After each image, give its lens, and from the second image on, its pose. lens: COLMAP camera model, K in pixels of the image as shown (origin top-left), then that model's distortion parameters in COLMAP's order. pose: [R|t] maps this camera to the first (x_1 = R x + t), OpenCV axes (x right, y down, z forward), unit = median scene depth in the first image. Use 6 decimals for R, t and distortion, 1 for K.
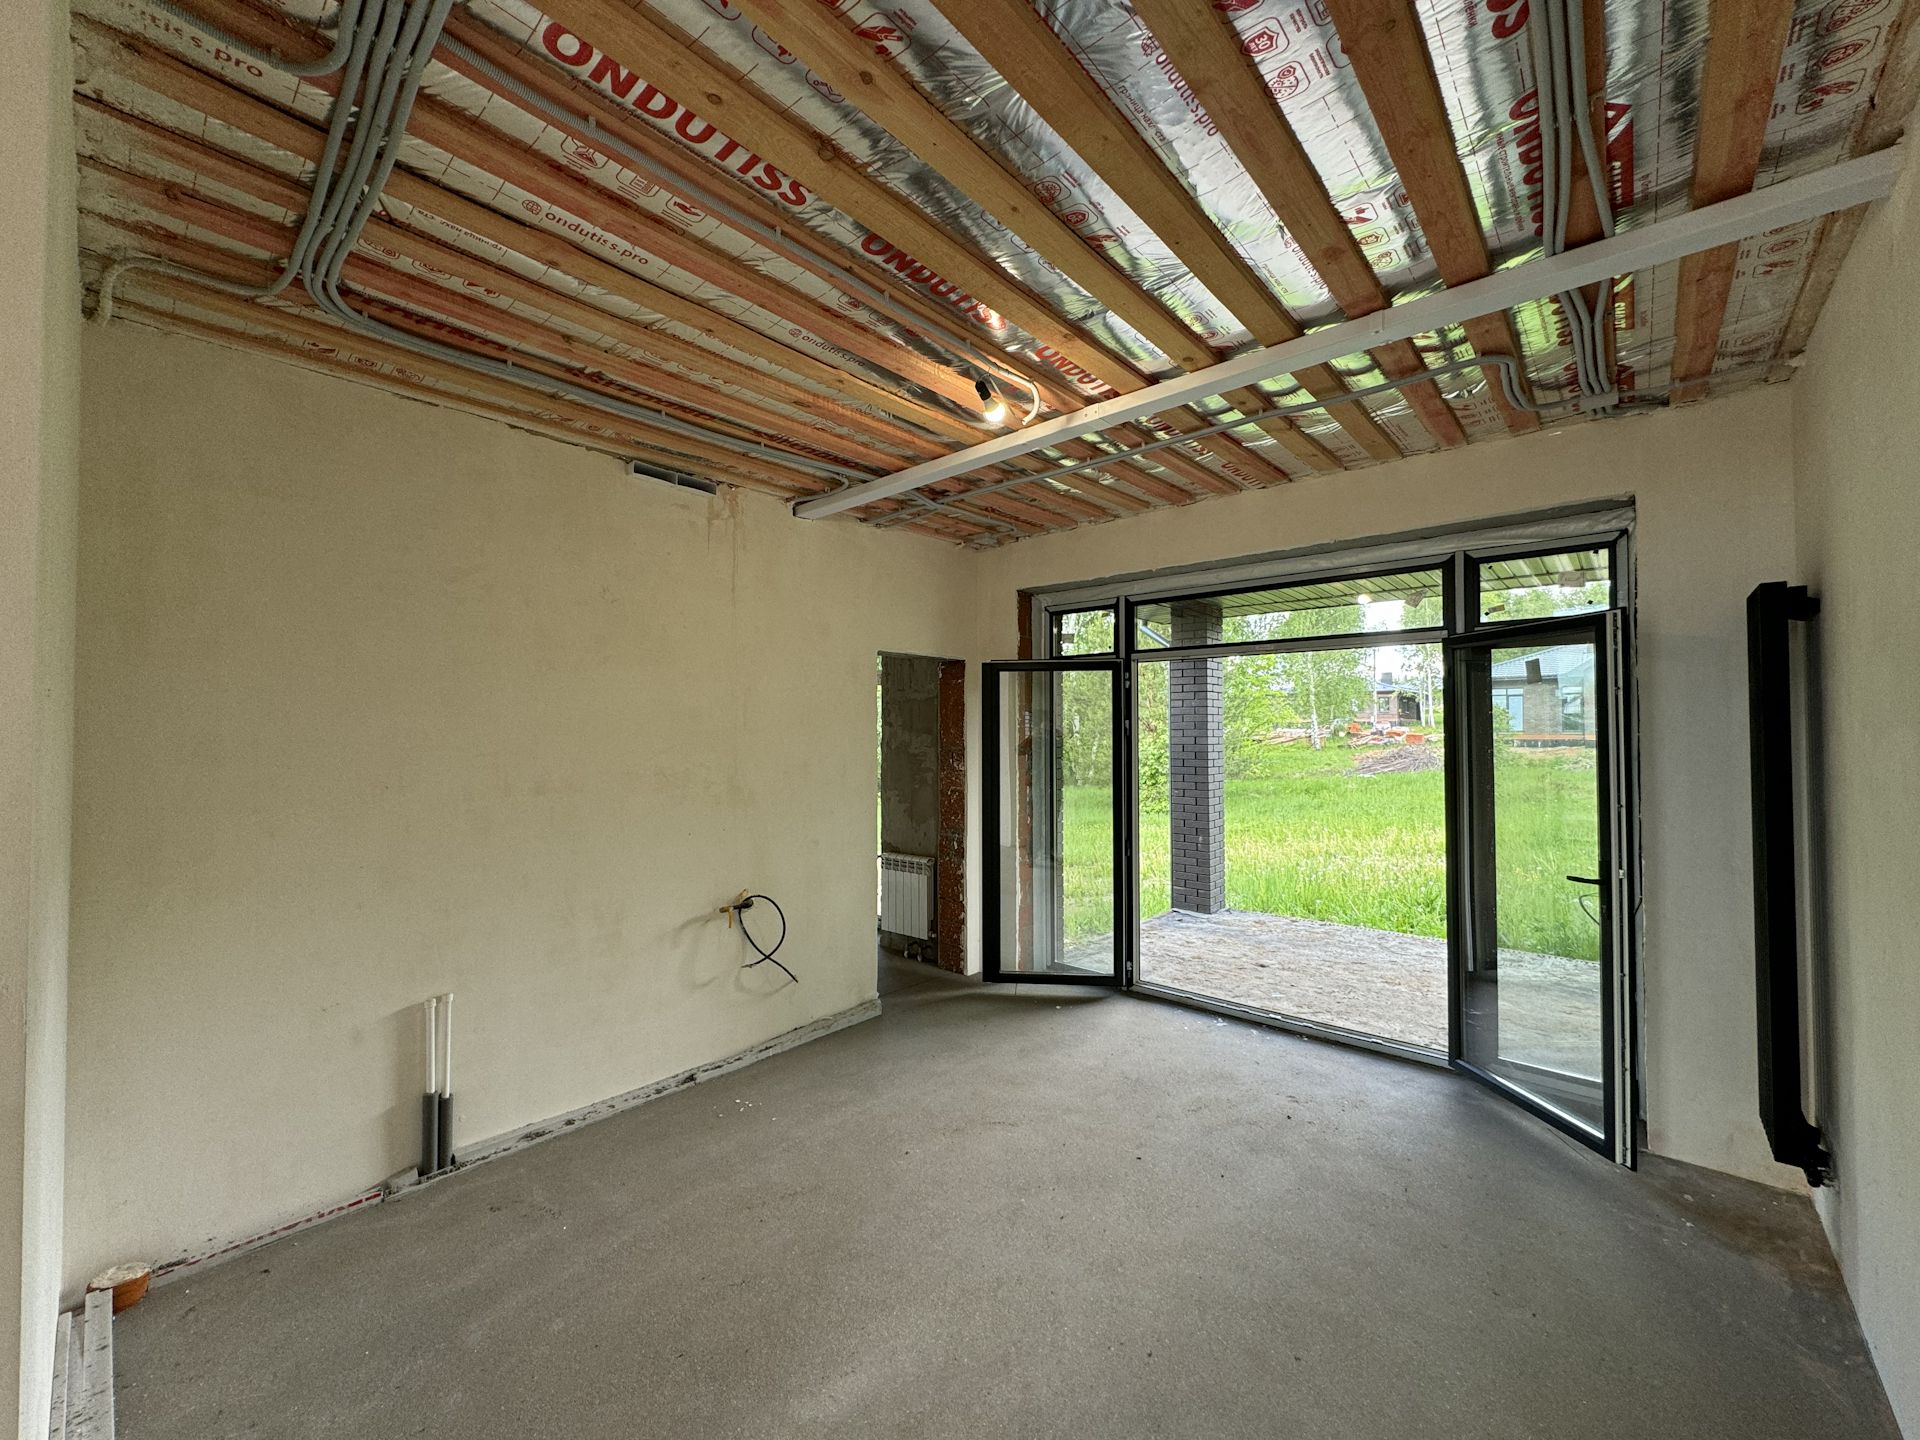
lens RADIAL K [[765.0, 0, 959.1], [0, 765.0, 714.8], [0, 0, 1]] dist [-0.001860, -0.000094]
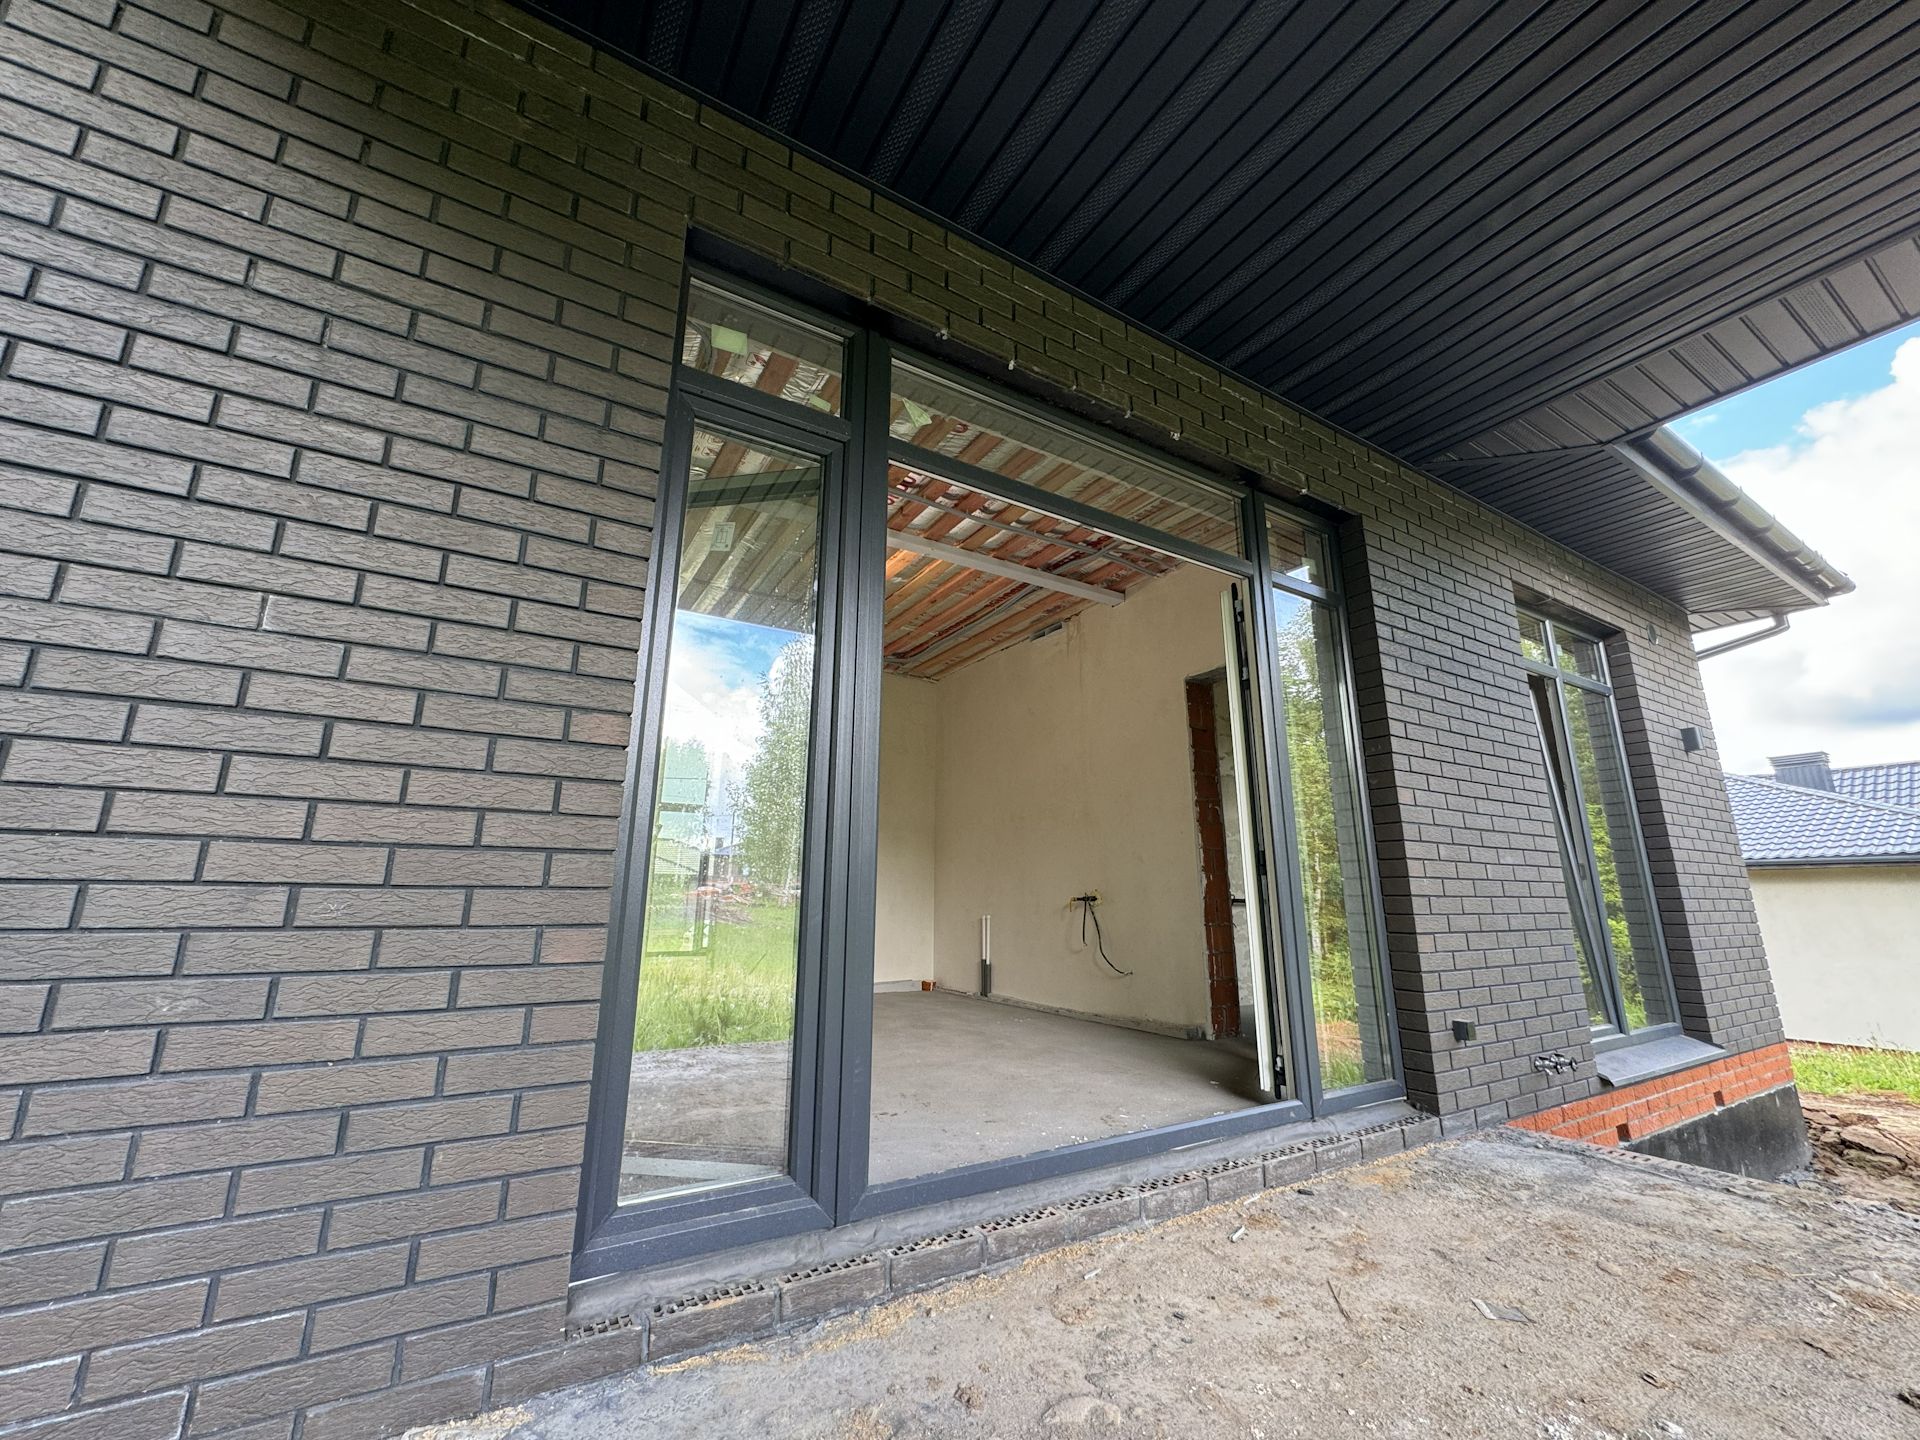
lens RADIAL K [[765.0, 0, 959.1], [0, 765.0, 714.8], [0, 0, 1]] dist [-0.001860, -0.000094]
pose [[-0.296442, -0.228015, -0.927433, 0.839188], [0.015639, 0.969793, -0.243429, 0.191234], [0.954923, -0.086667, -0.283921, 0.884928]]
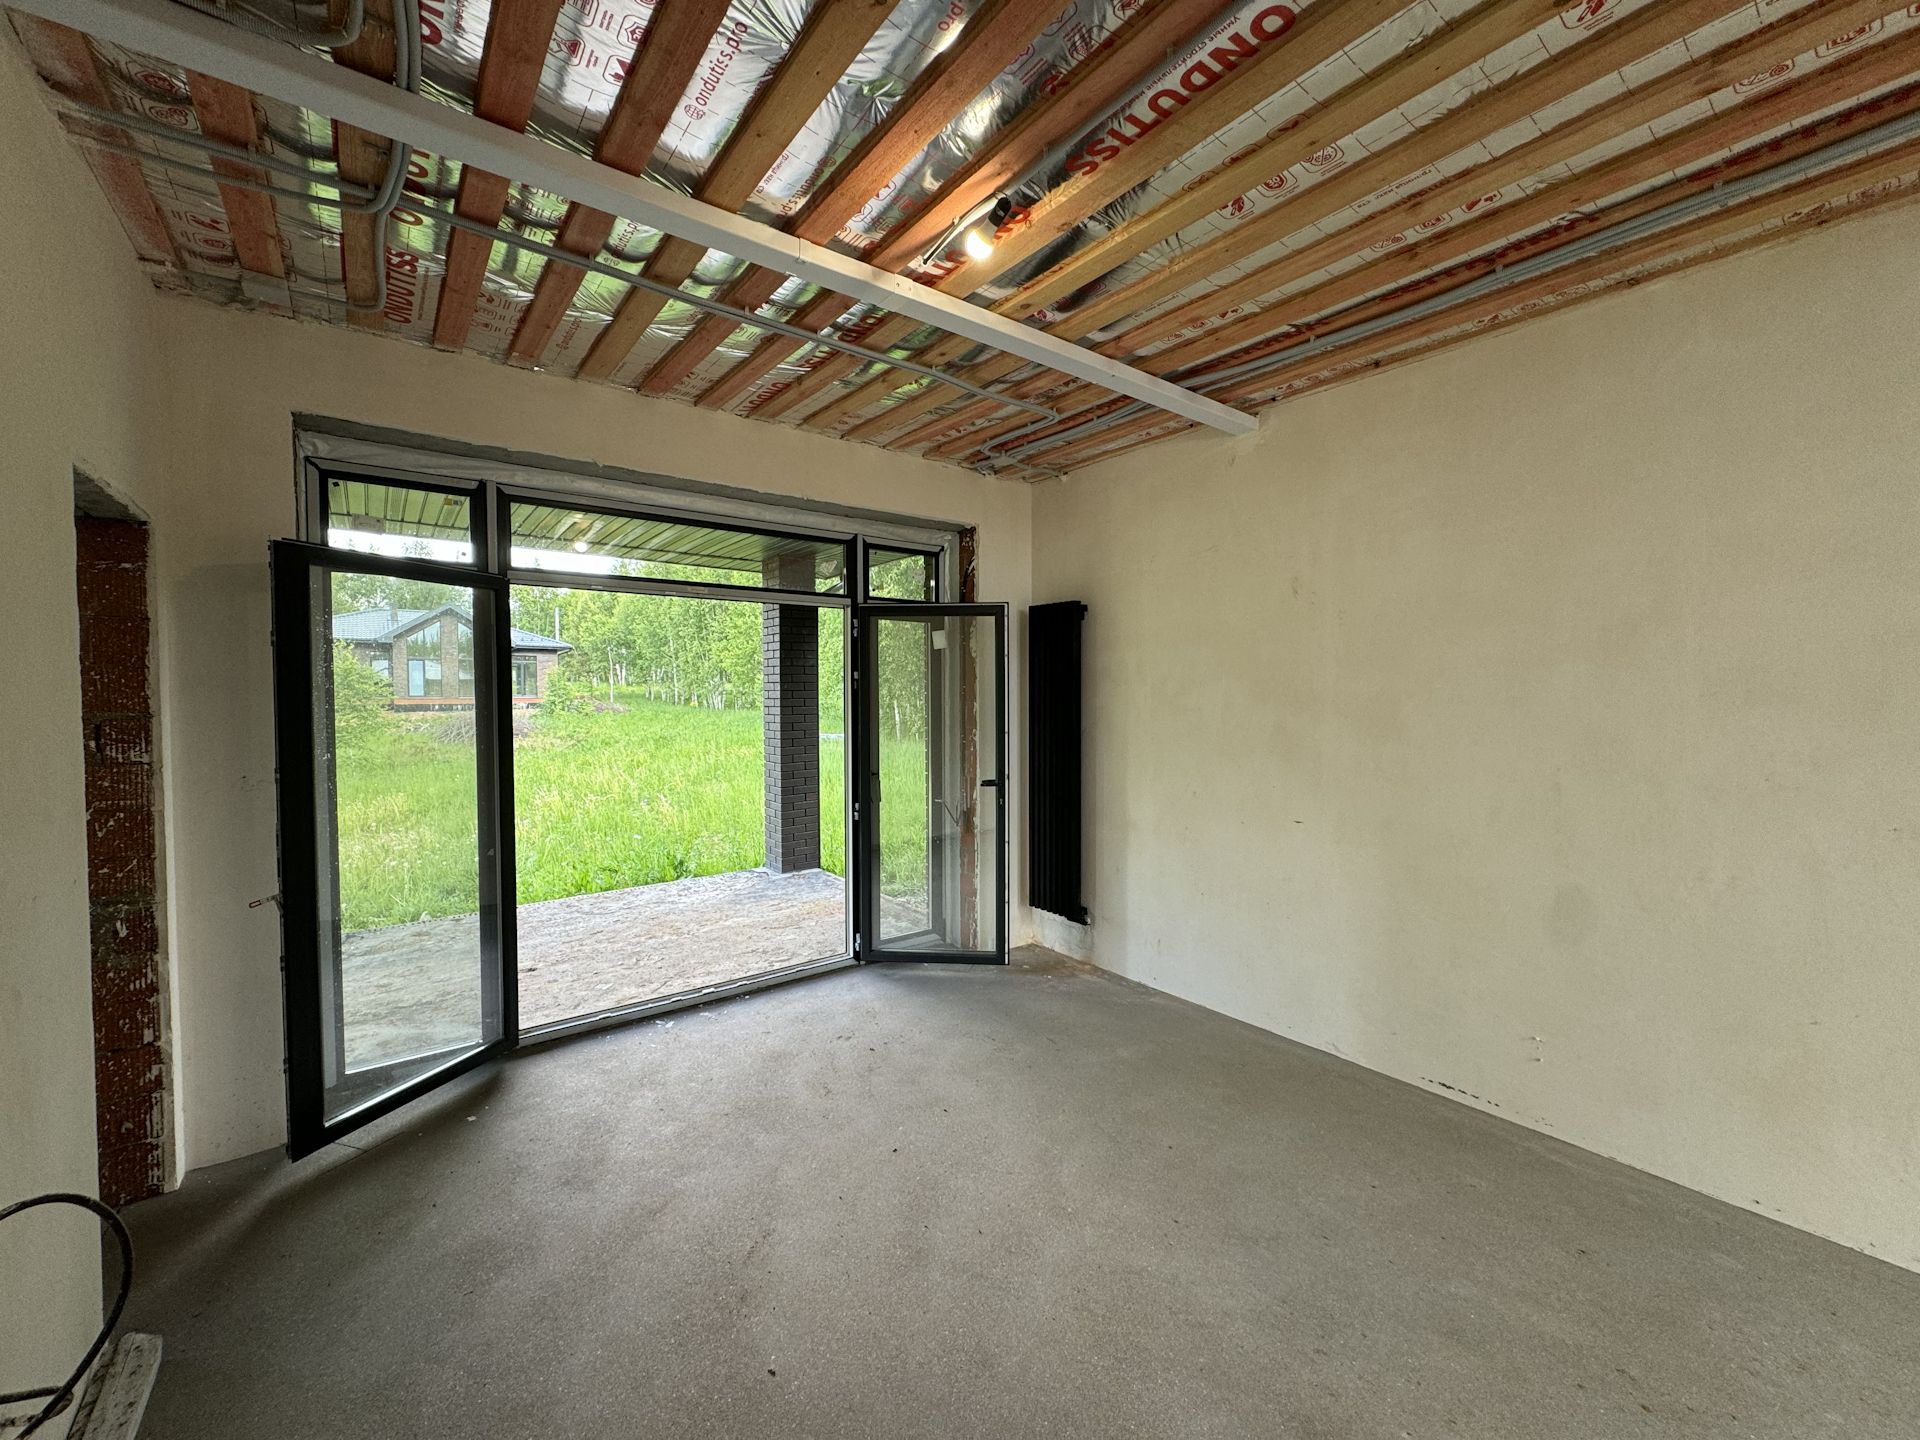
lens RADIAL K [[765.0, 0, 959.1], [0, 765.0, 714.8], [0, 0, 1]] dist [-0.001860, -0.000094]
pose [[0.191688, -0.025660, 0.981120, -0.354173], [-0.017327, 0.999414, 0.029524, 0.021918], [-0.981303, -0.022660, 0.191131, 0.435848]]
